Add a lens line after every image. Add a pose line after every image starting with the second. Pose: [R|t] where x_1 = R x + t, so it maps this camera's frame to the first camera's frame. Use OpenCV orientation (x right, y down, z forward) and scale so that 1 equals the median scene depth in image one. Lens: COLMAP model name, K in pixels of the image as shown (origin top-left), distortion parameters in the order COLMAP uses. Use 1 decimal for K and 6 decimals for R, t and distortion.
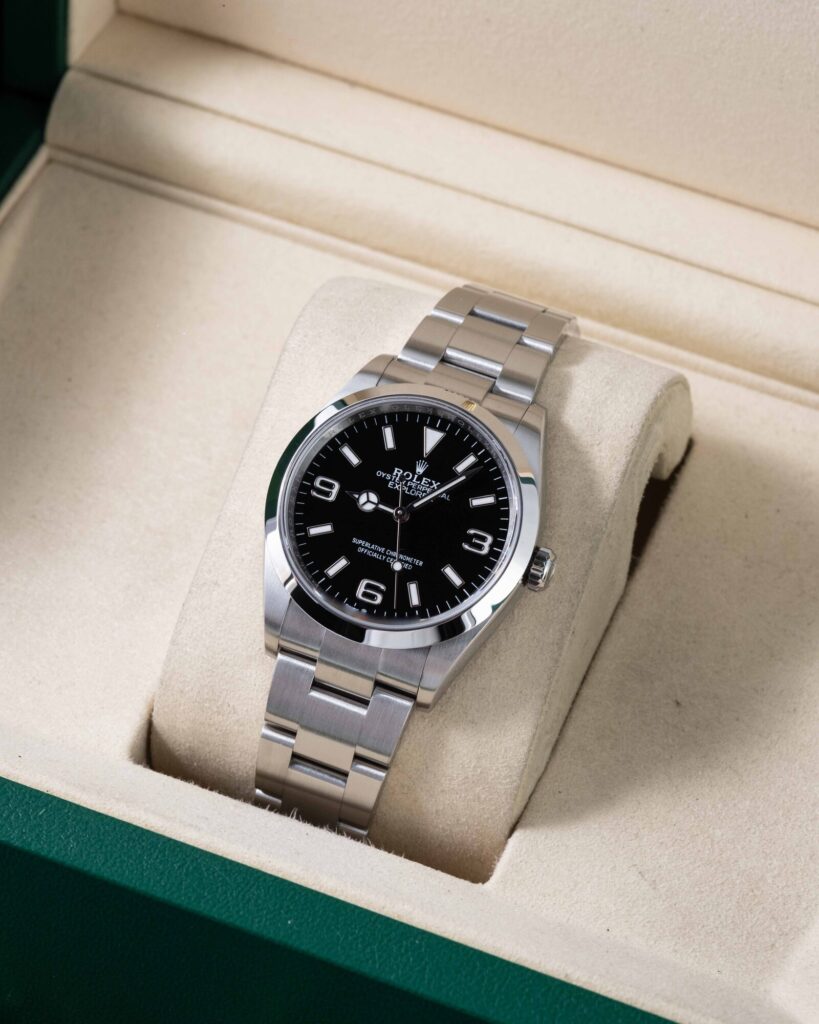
lens RADIAL K [[3616.4, 0, 409.5], [0, 3616.4, 512.0], [0, 0, 1]] dist [0.117434, -1.128322]
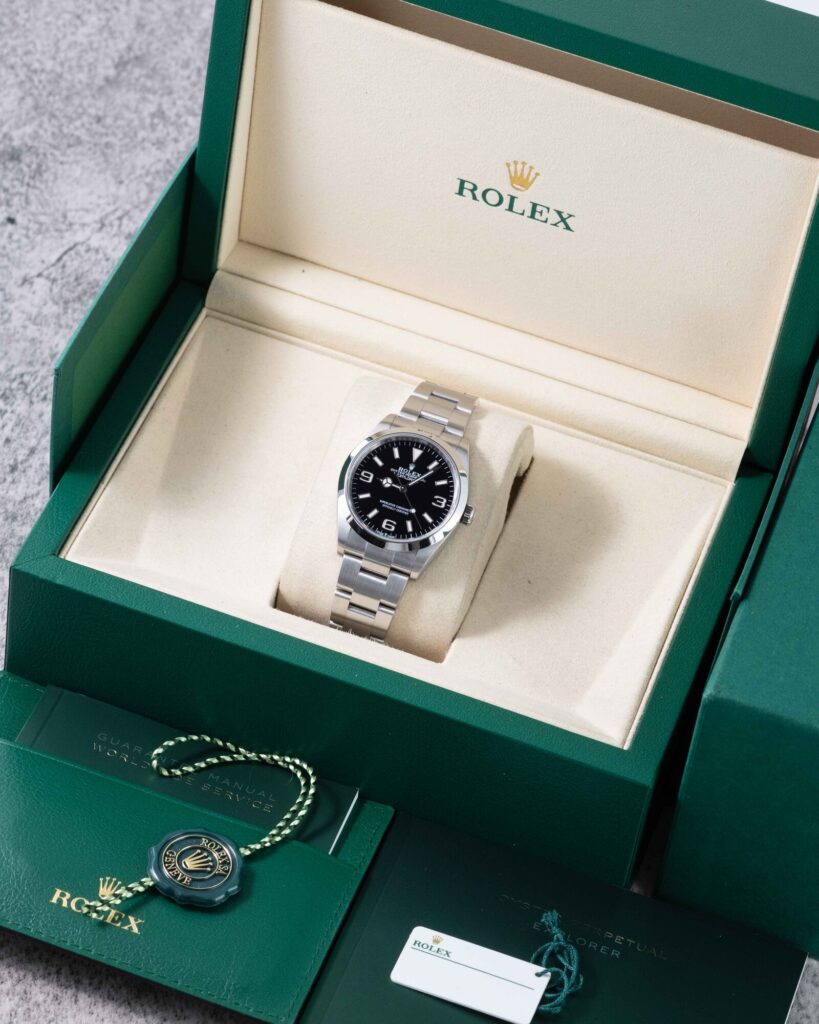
lens RADIAL K [[3616.4, 0, 409.5], [0, 3616.4, 512.0], [0, 0, 1]] dist [0.117434, -1.128322]
pose [[0.995918, 0.006153, 0.090055, -0.186064], [-0.004050, 0.999715, -0.023526, 0.062957], [-0.090174, 0.023065, 0.995659, -1.091153]]
